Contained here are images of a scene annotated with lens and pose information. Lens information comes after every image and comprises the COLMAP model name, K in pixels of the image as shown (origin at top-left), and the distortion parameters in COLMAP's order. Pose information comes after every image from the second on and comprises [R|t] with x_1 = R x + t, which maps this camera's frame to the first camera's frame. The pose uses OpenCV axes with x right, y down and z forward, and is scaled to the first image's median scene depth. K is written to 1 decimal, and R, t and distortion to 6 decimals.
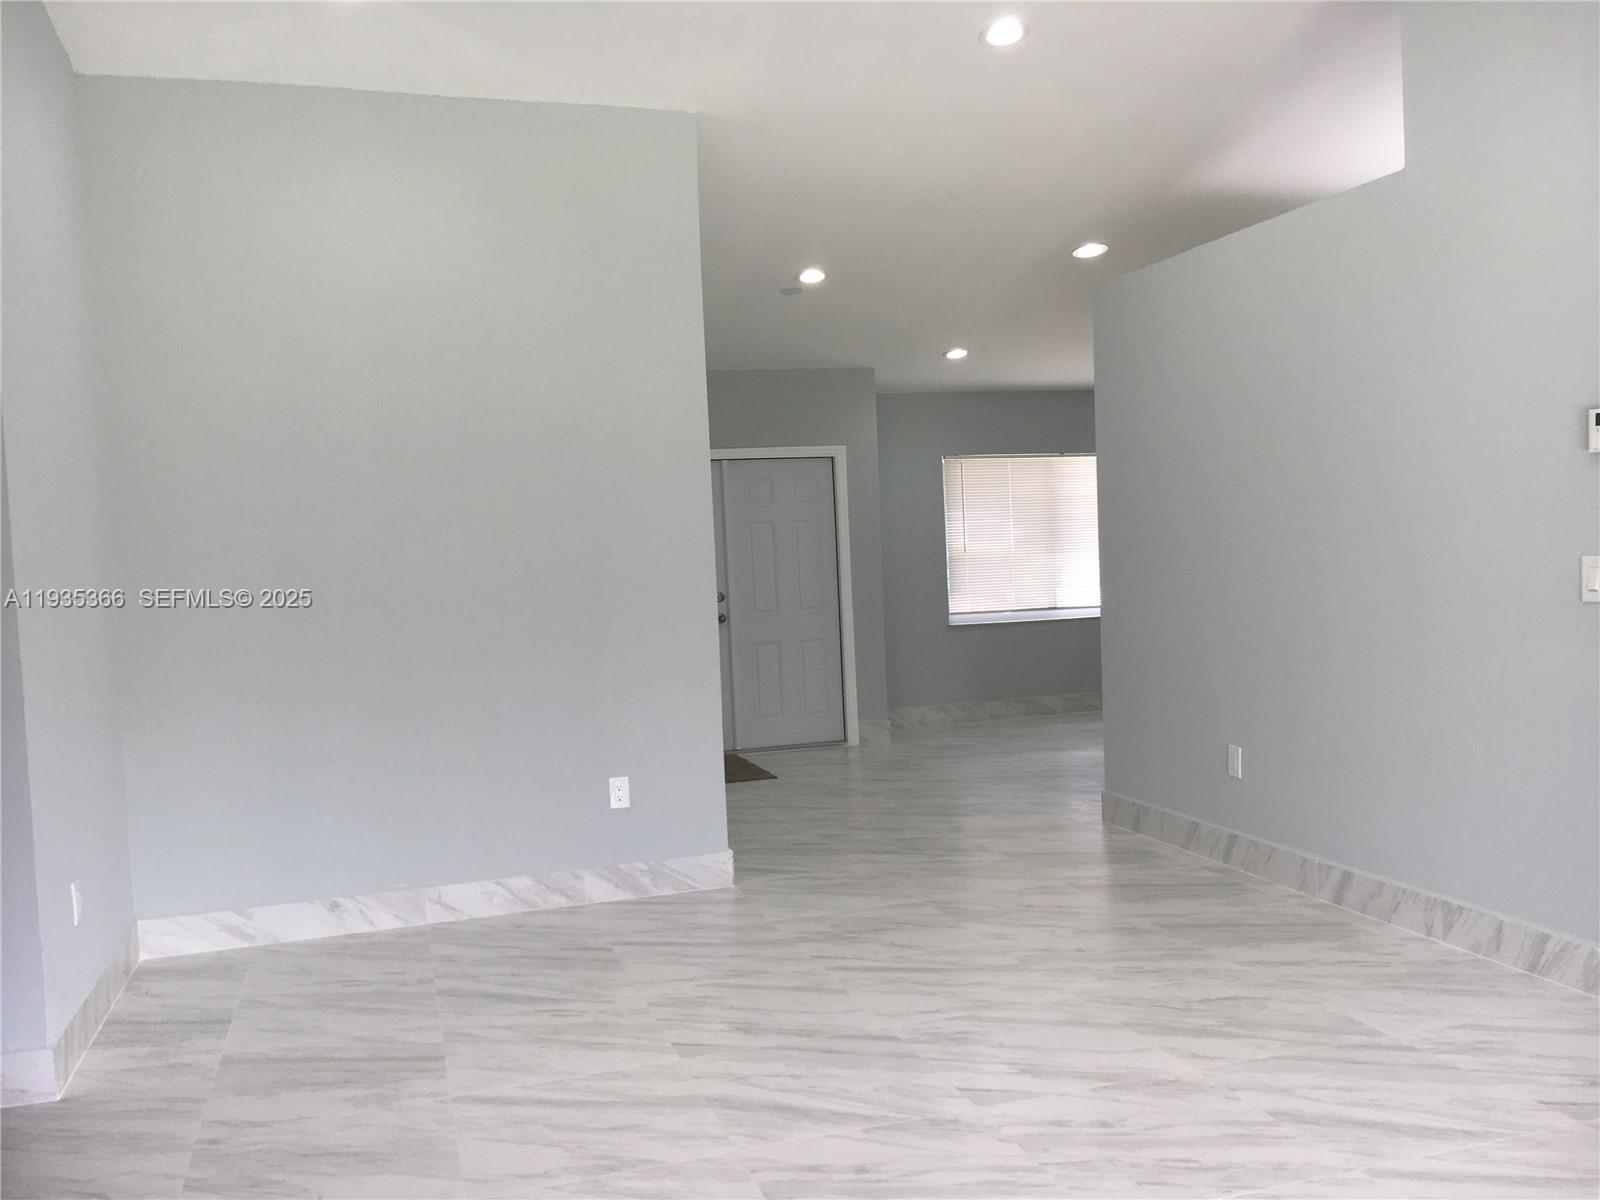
lens RADIAL K [[1348.9, 0, 797.6], [0, 1348.9, 645.8], [0, 0, 1]] dist [0.063149, -0.081465]
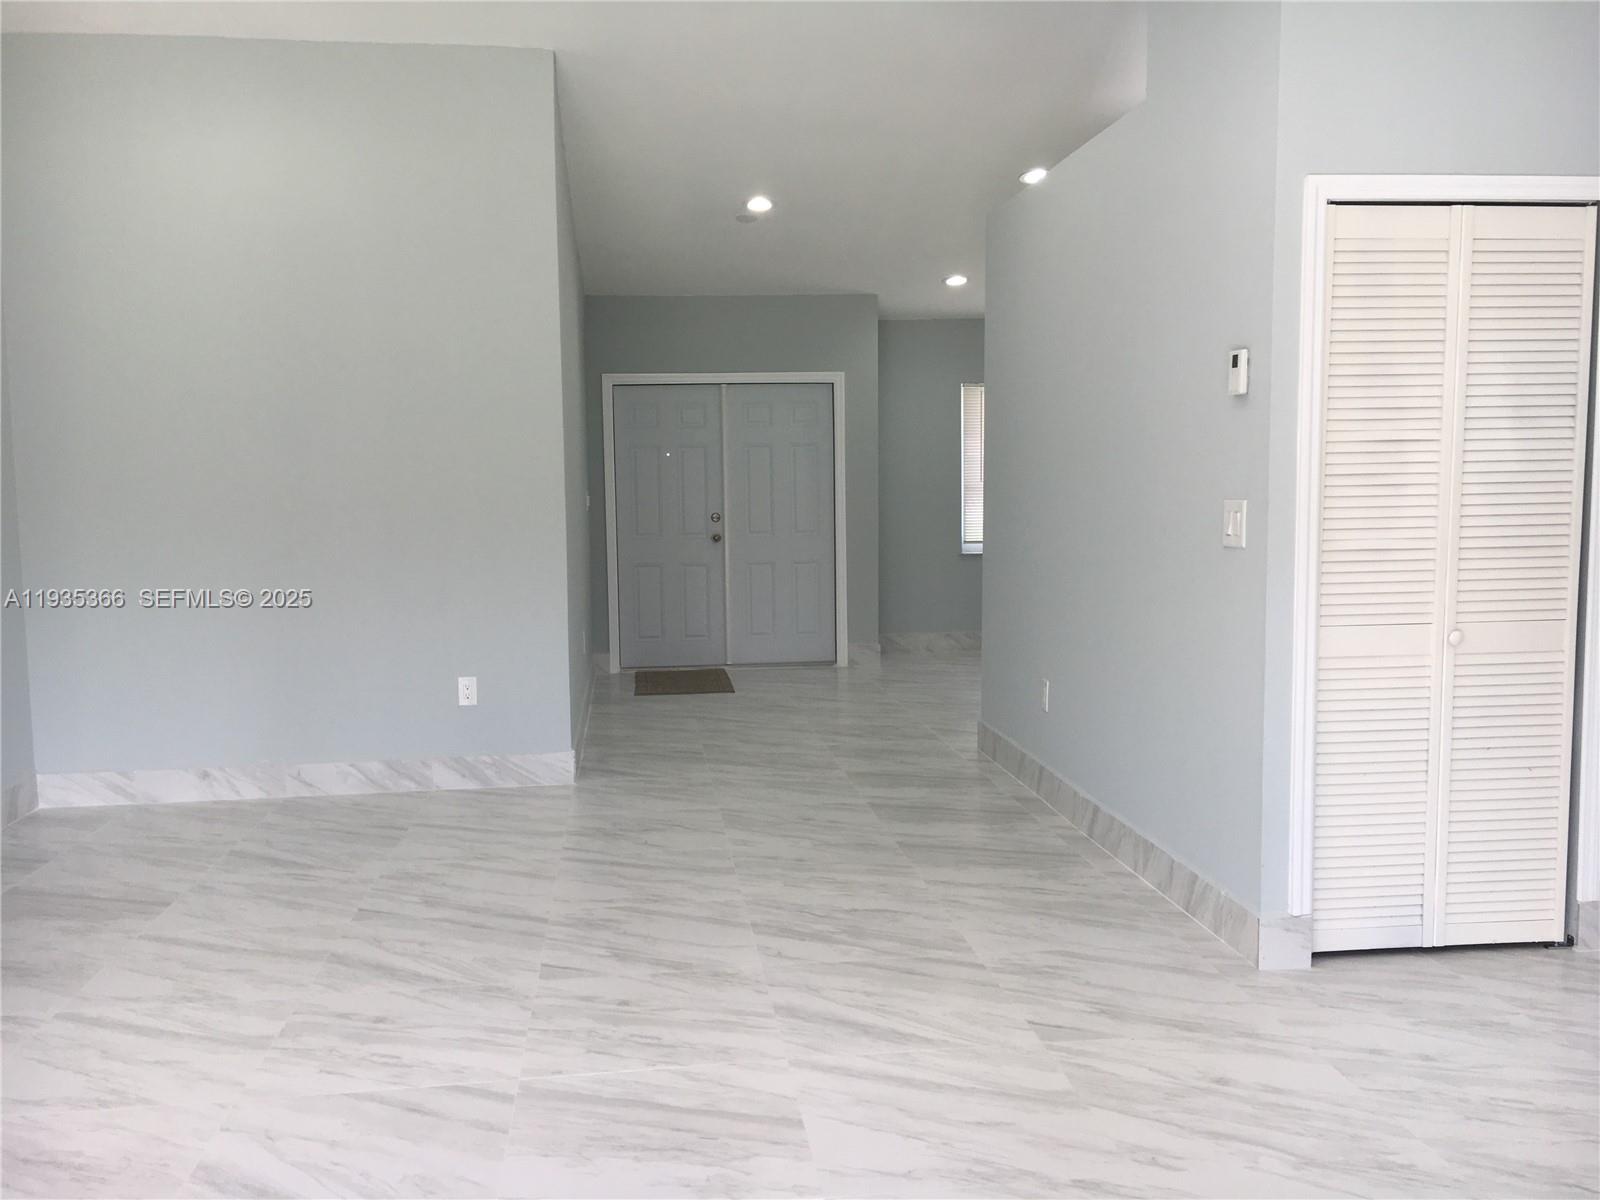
lens RADIAL K [[1355.4, 0, 803.7], [0, 1355.4, 611.2], [0, 0, 1]] dist [0.078253, -0.110793]
pose [[0.984129, 0.047779, -0.170903, 0.312468], [-0.042747, 0.998541, 0.033003, -0.001744], [0.172231, -0.025174, 0.984735, -0.023663]]
